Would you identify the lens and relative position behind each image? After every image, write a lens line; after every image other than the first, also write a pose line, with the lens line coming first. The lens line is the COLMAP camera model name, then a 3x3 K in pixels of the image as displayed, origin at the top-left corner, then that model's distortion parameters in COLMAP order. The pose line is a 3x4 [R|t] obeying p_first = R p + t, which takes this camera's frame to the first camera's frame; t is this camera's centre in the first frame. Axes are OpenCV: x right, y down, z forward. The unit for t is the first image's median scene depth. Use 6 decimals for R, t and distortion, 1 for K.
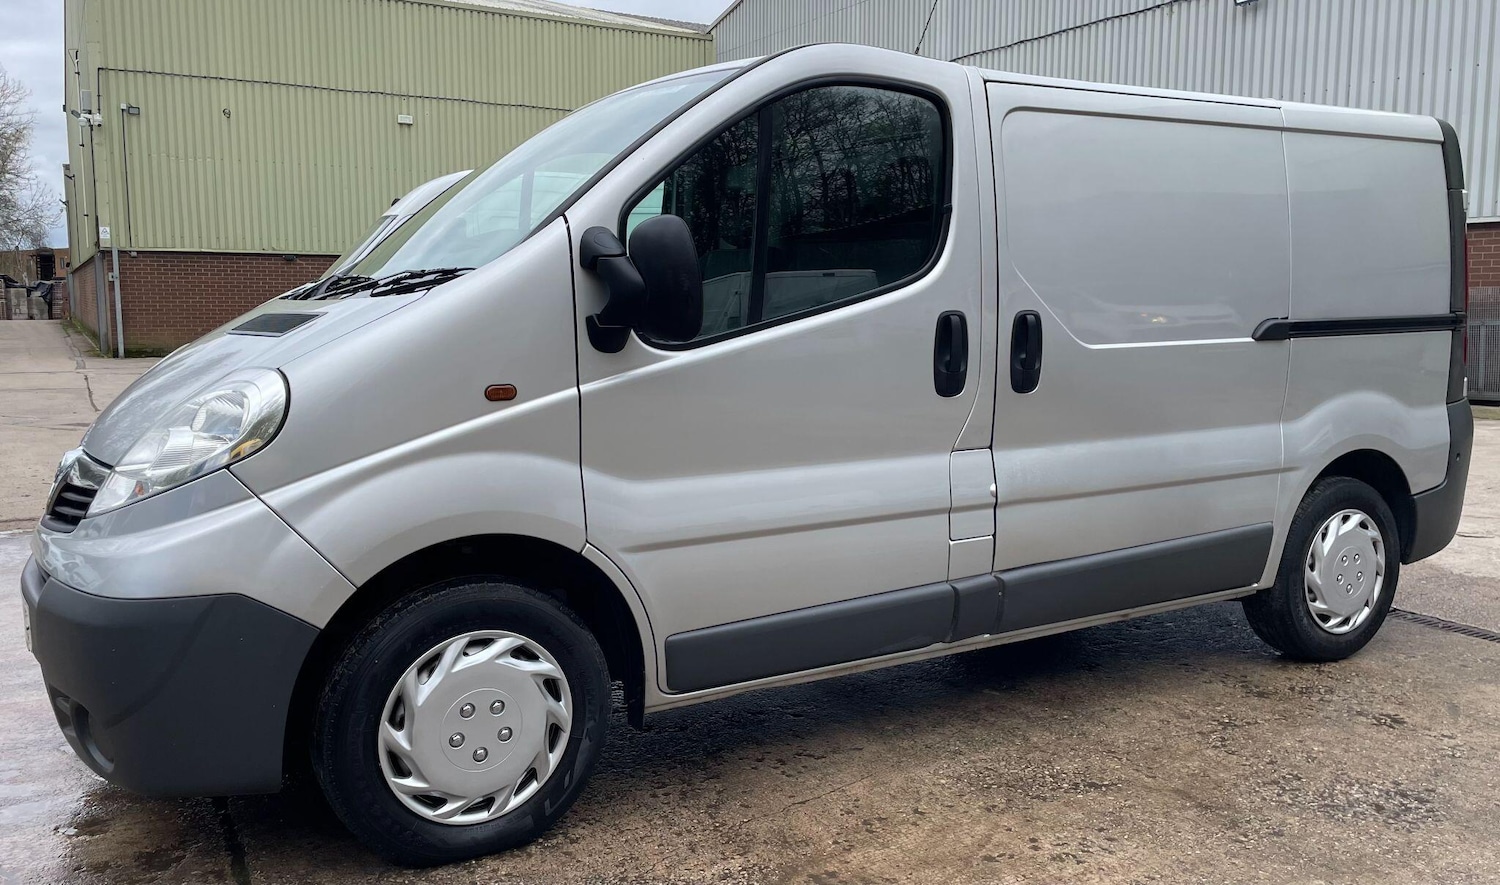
lens RADIAL K [[1206.2, 0, 750.0], [0, 1206.2, 442.5], [0, 0, 1]] dist [0.097349, -0.128749]
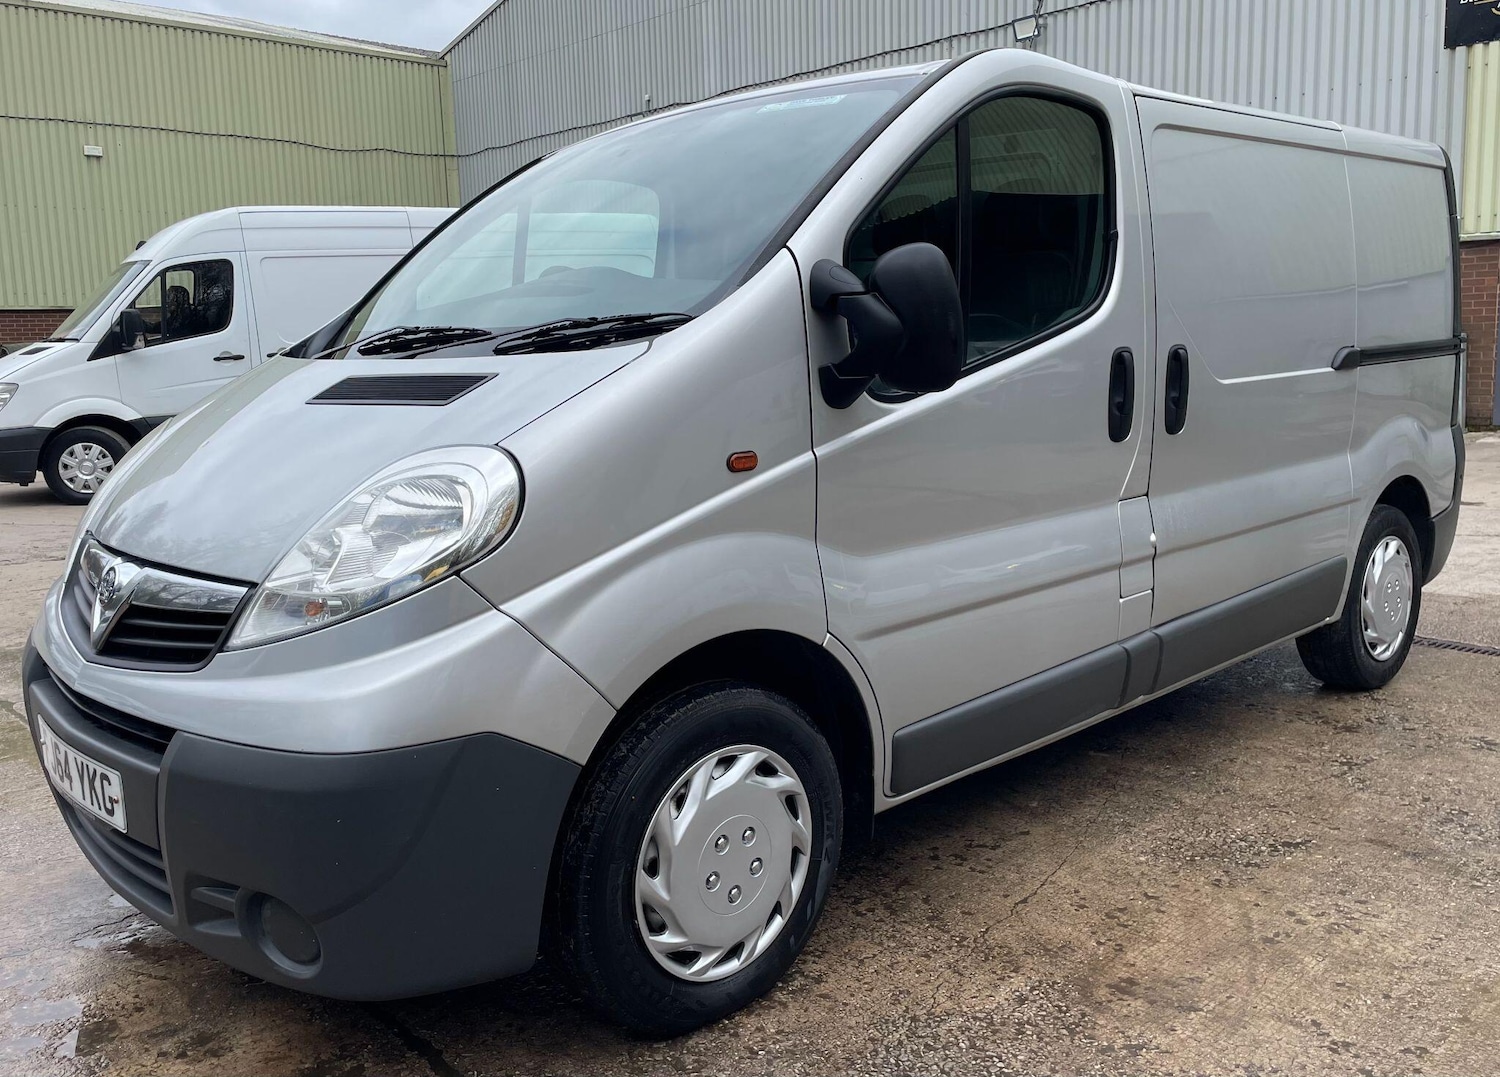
lens RADIAL K [[1246.0, 0, 744.0], [0, 1246.0, 522.8], [0, 0, 1]] dist [0.104020, -0.138379]
pose [[0.975041, -0.059371, 0.213941, -0.355942], [0.054433, 0.998099, 0.028903, -0.021782], [-0.215250, -0.016536, 0.976419, 0.146665]]
